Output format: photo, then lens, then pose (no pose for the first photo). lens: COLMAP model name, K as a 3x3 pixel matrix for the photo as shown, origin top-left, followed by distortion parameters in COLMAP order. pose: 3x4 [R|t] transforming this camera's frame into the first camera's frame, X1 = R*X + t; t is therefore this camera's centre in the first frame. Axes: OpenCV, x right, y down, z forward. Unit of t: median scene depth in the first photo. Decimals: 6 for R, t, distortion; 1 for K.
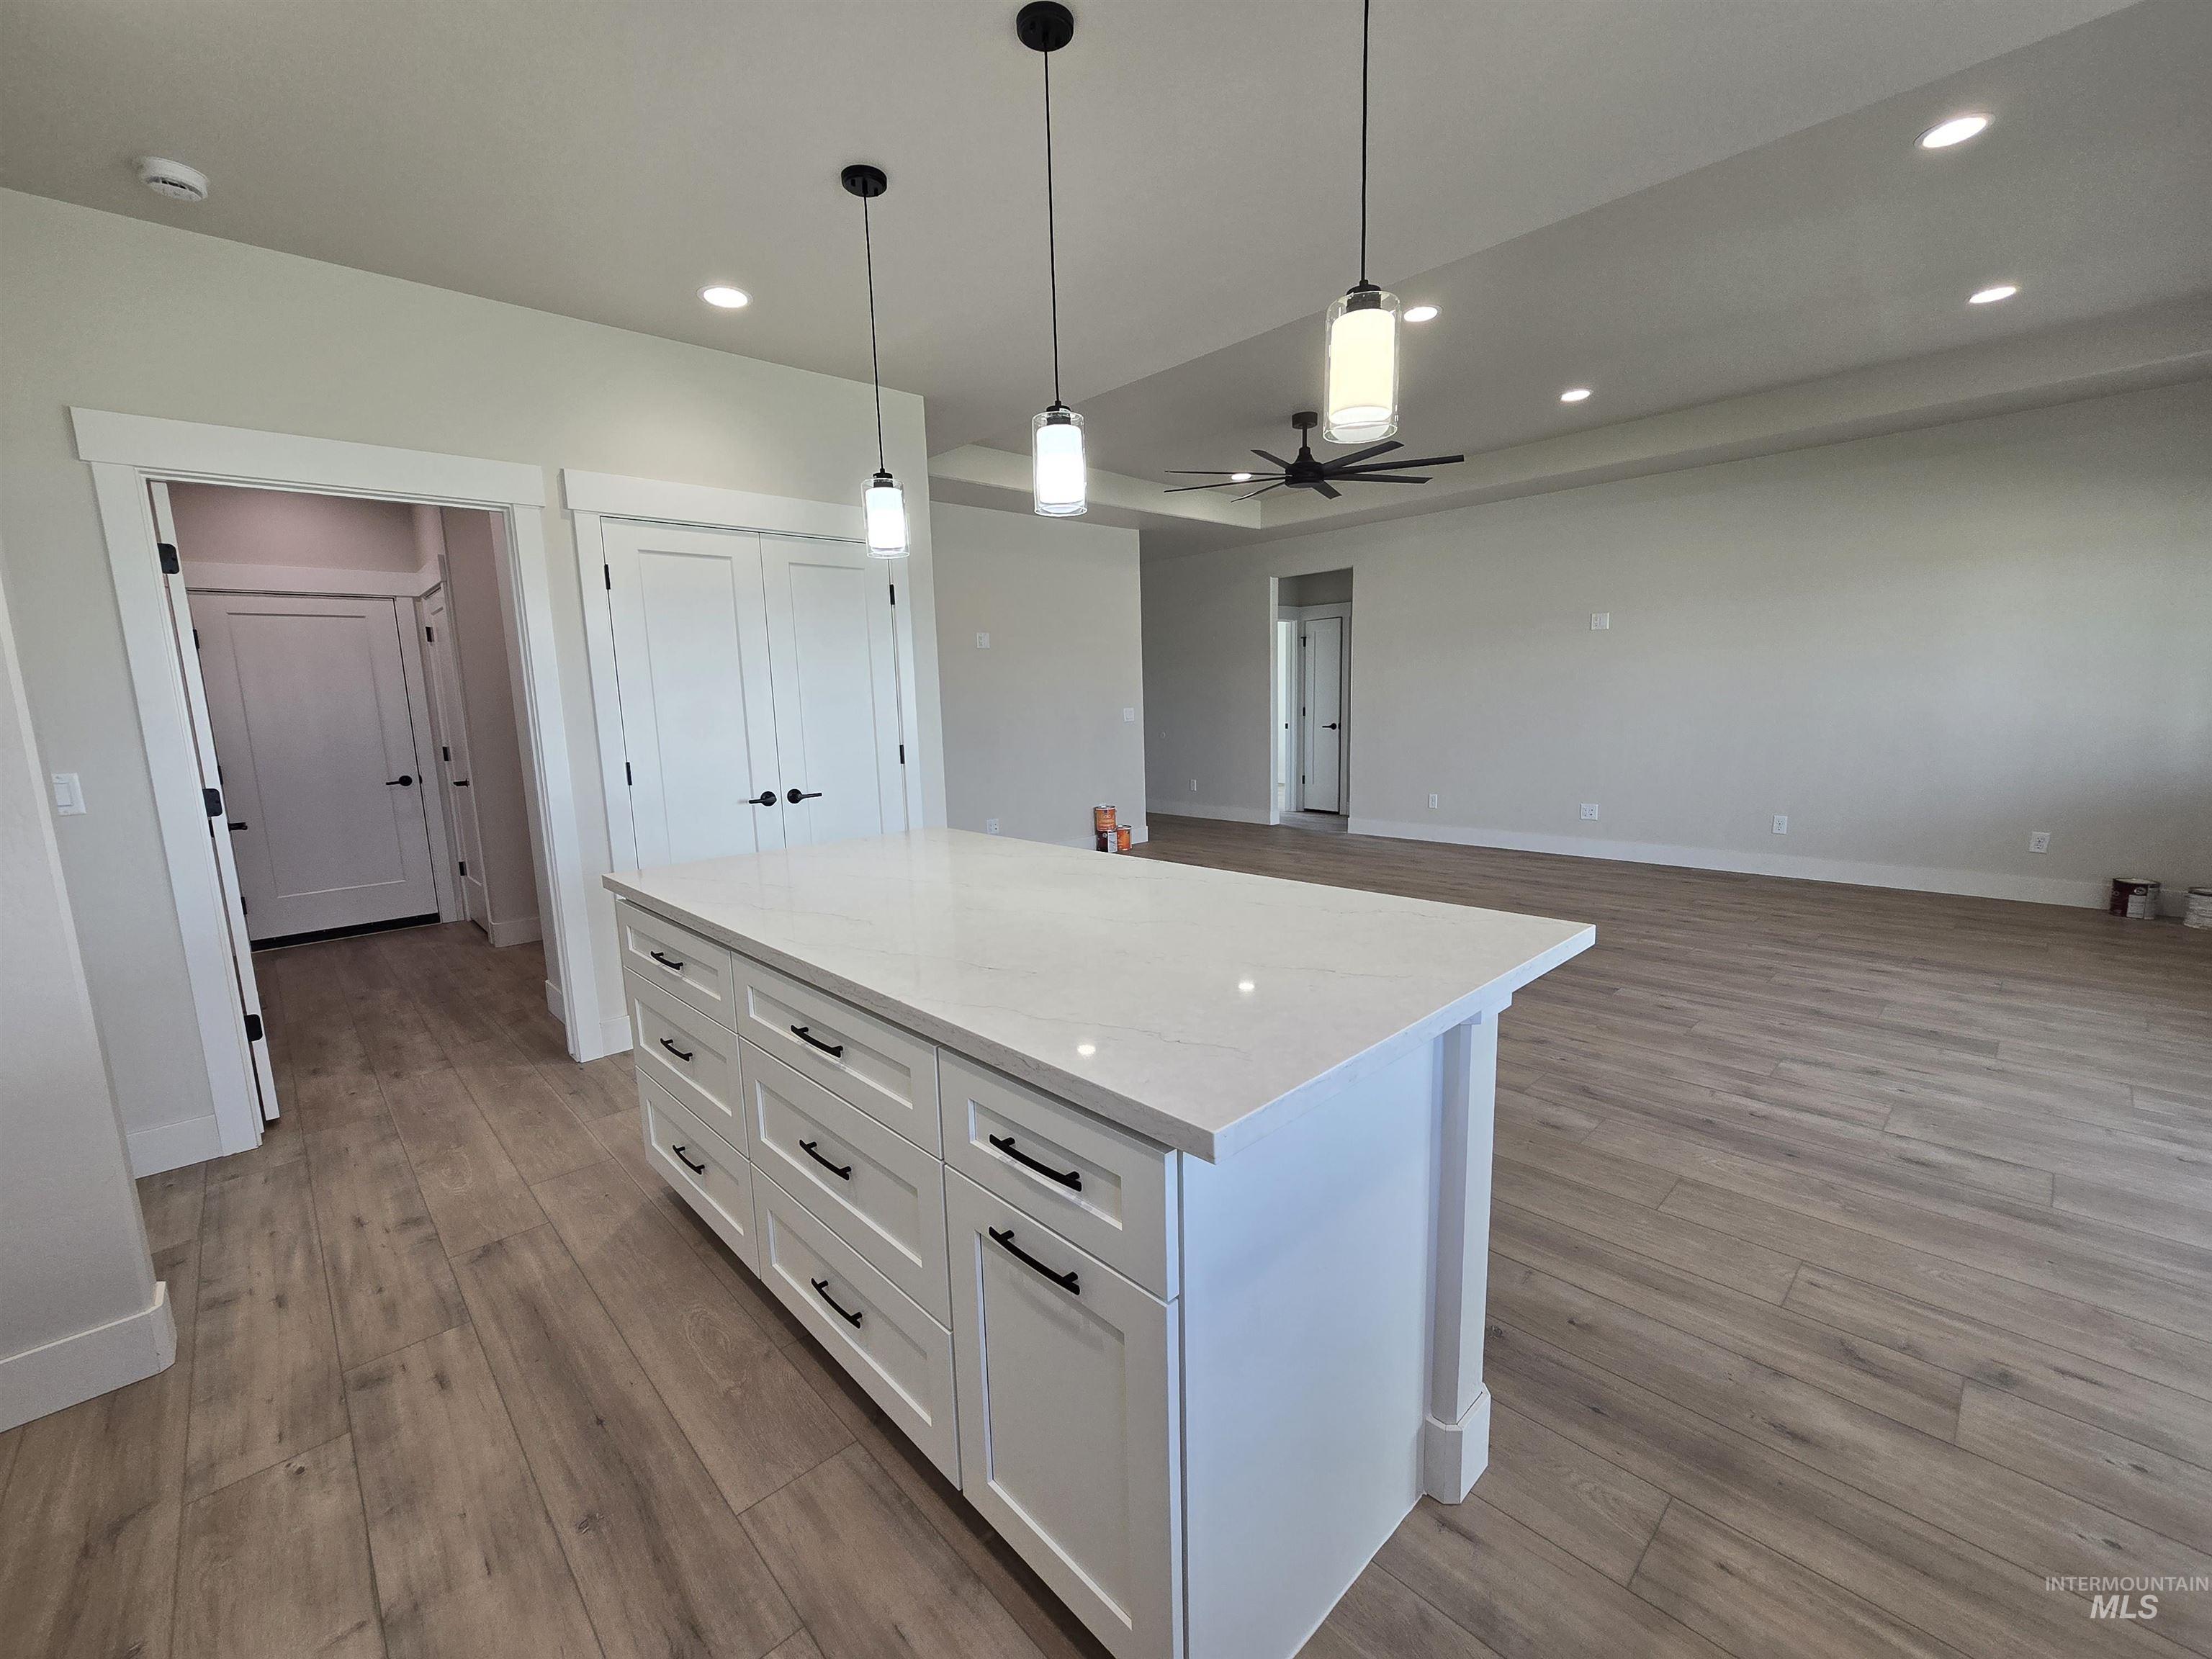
lens RADIAL K [[909.3, 0, 1101.4], [0, 909.3, 837.2], [0, 0, 1]] dist [-0.002207, 0.000393]
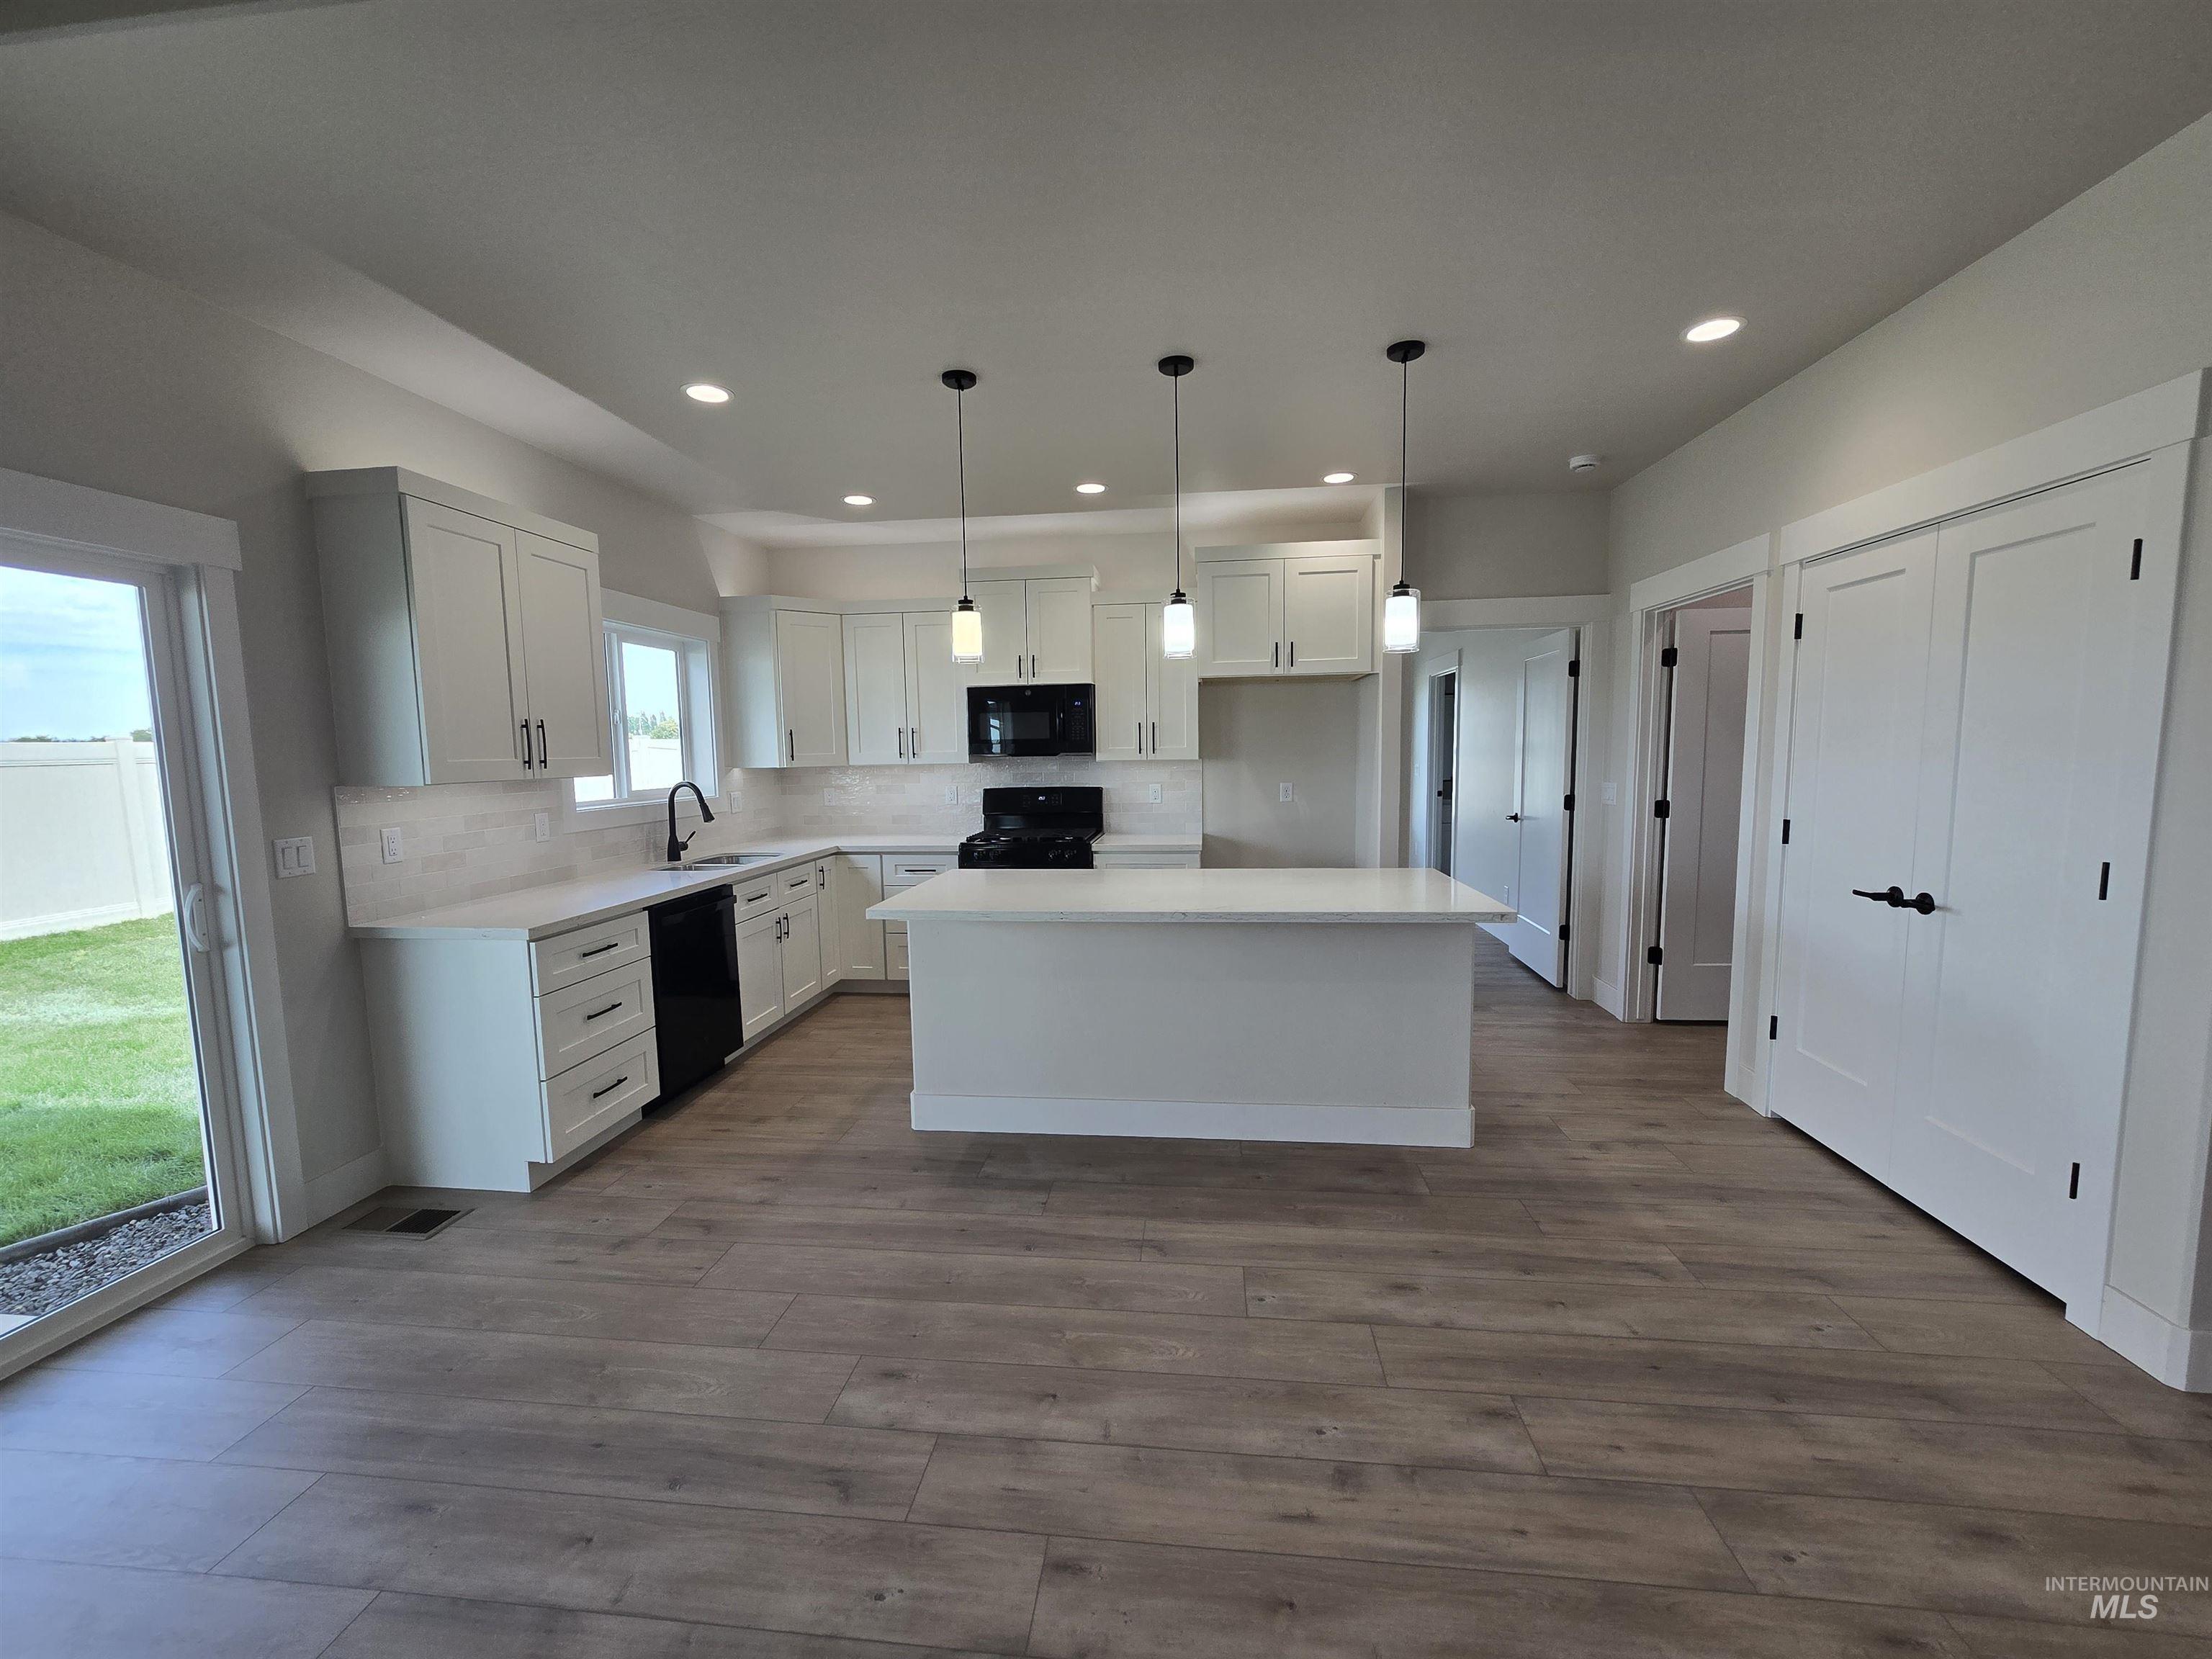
lens RADIAL K [[908.6, 0, 1097.2], [0, 908.6, 842.1], [0, 0, 1]] dist [-0.003002, -0.000589]
pose [[-0.767423, 0.109464, -0.631728, 0.621311], [-0.059100, 0.969045, 0.239708, -0.239926], [0.638411, 0.221293, -0.737198, 1.227143]]
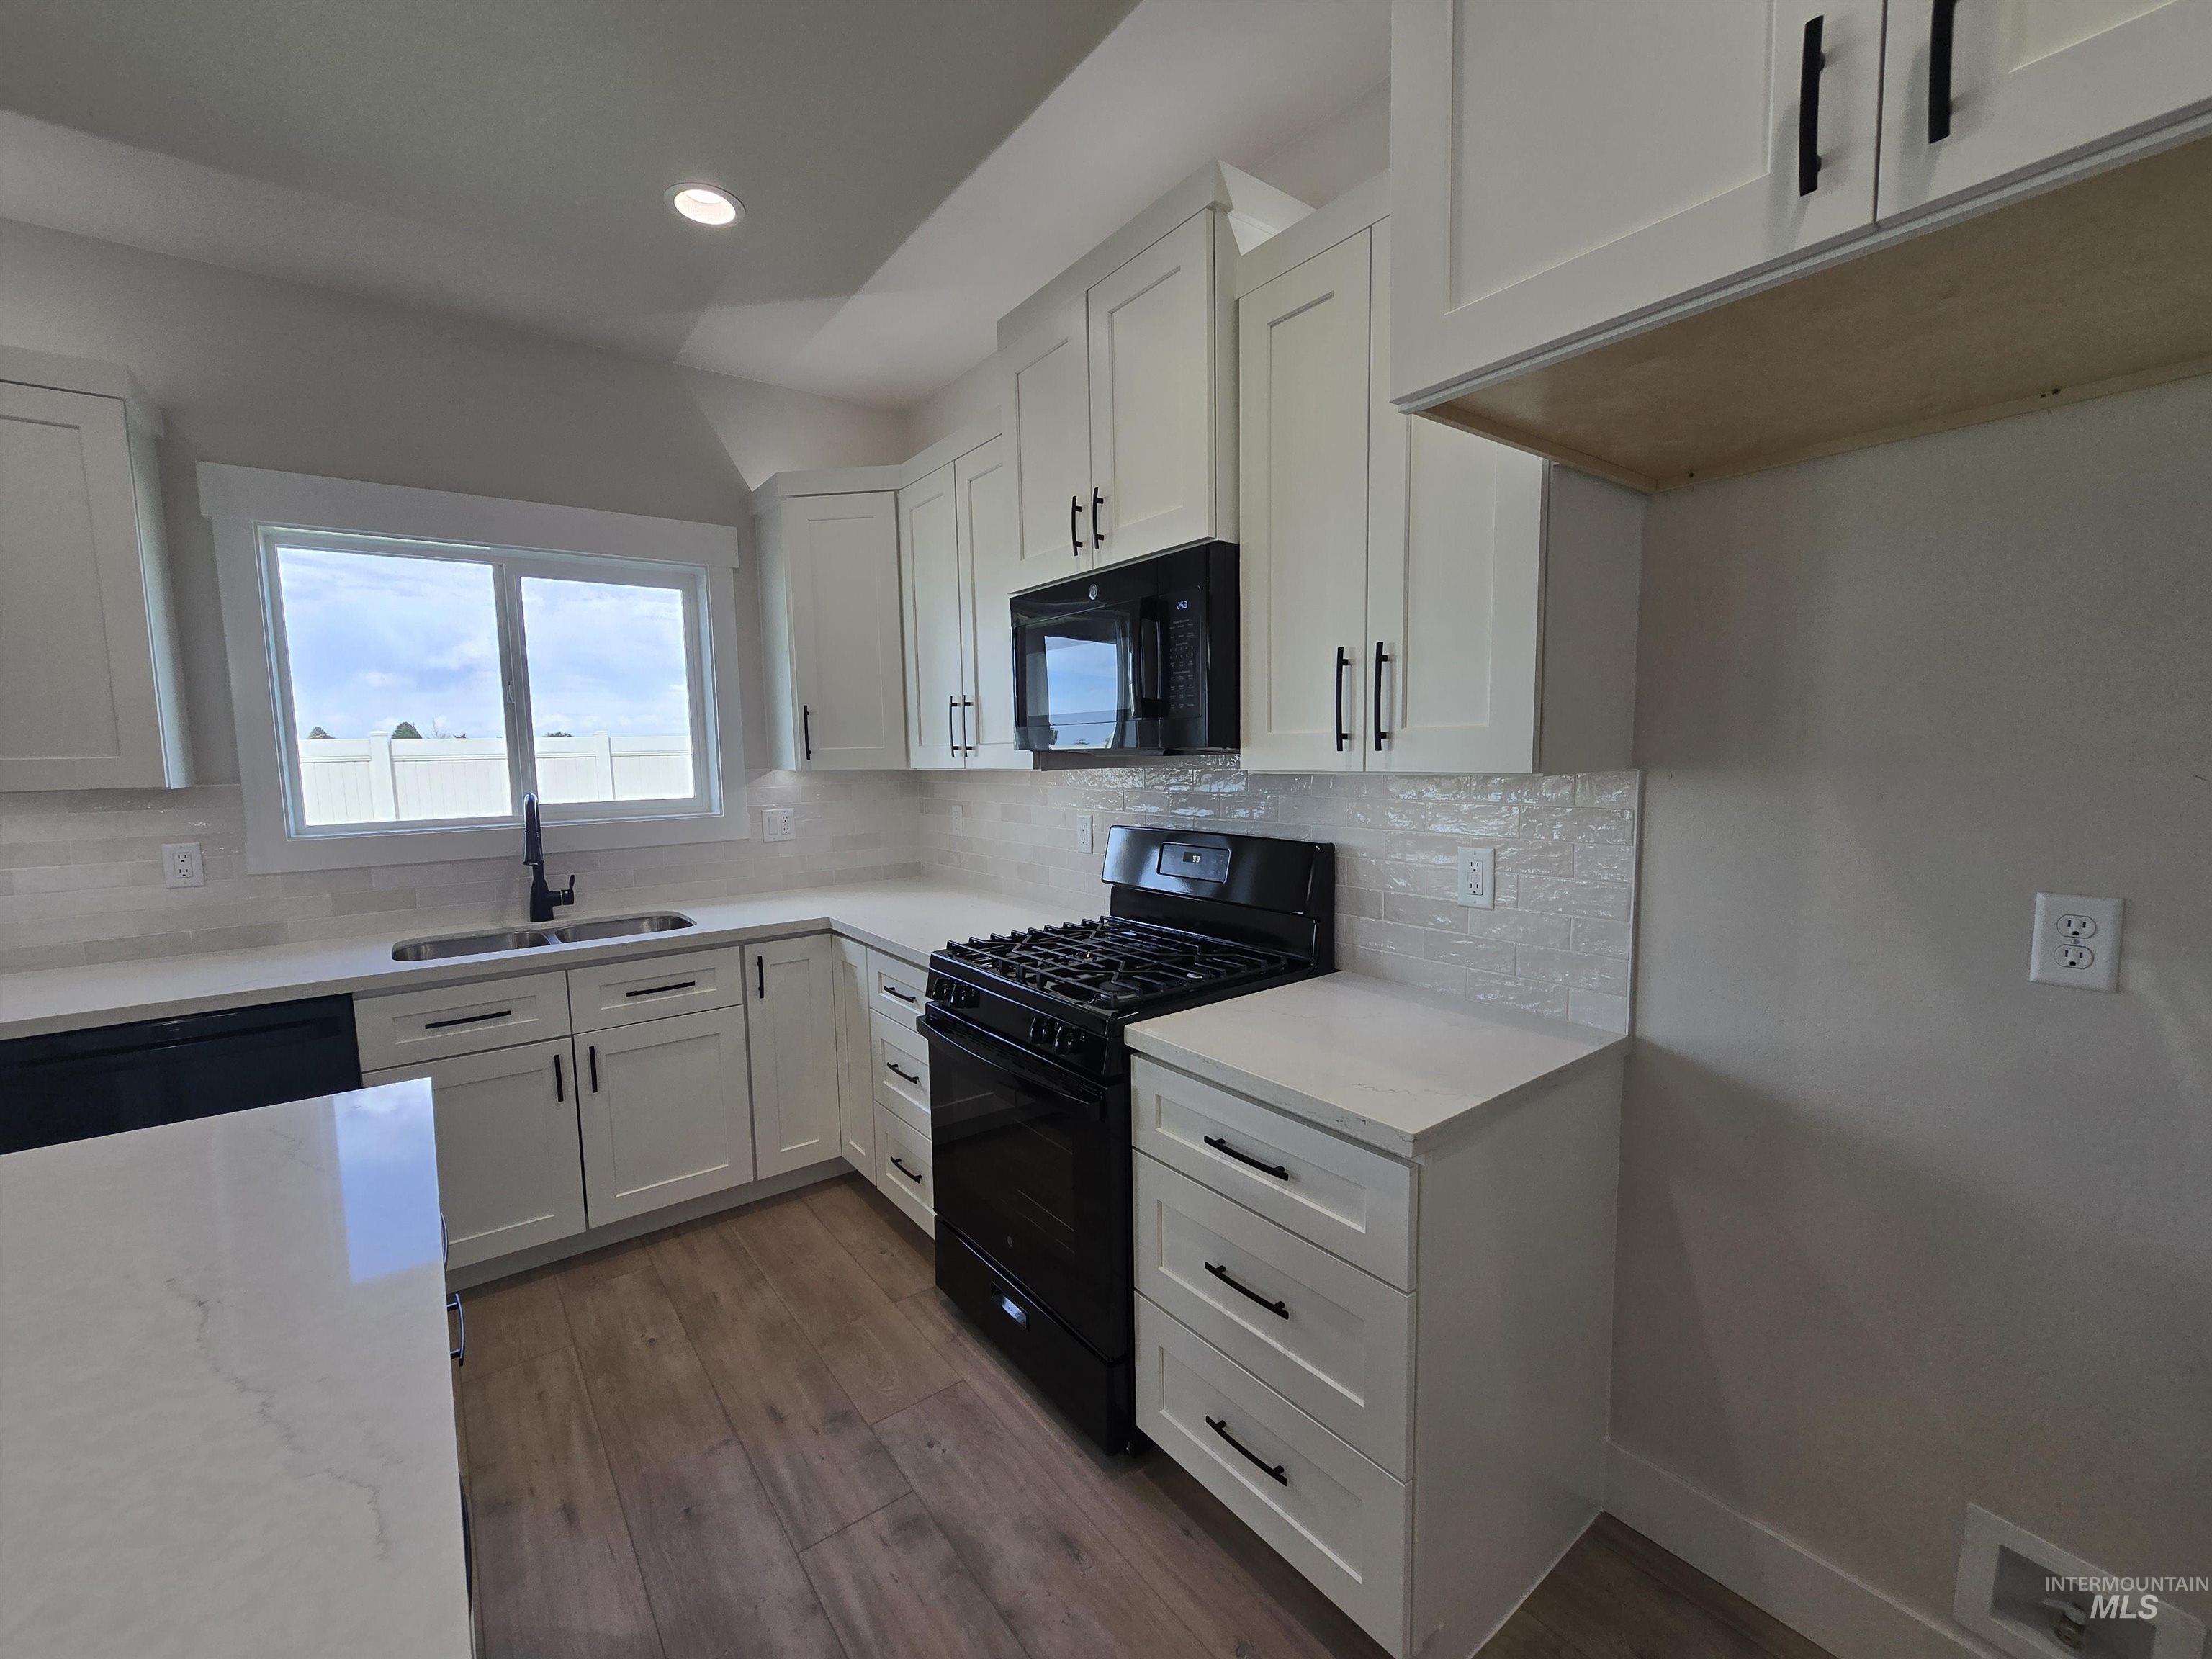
lens RADIAL K [[908.6, 0, 1097.2], [0, 908.6, 842.1], [0, 0, 1]] dist [-0.003002, -0.000589]
pose [[-0.992392, 0.036482, 0.117585, -0.321638], [0.064887, 0.966659, 0.247711, -0.102553], [-0.104627, 0.253456, -0.961672, 0.596595]]
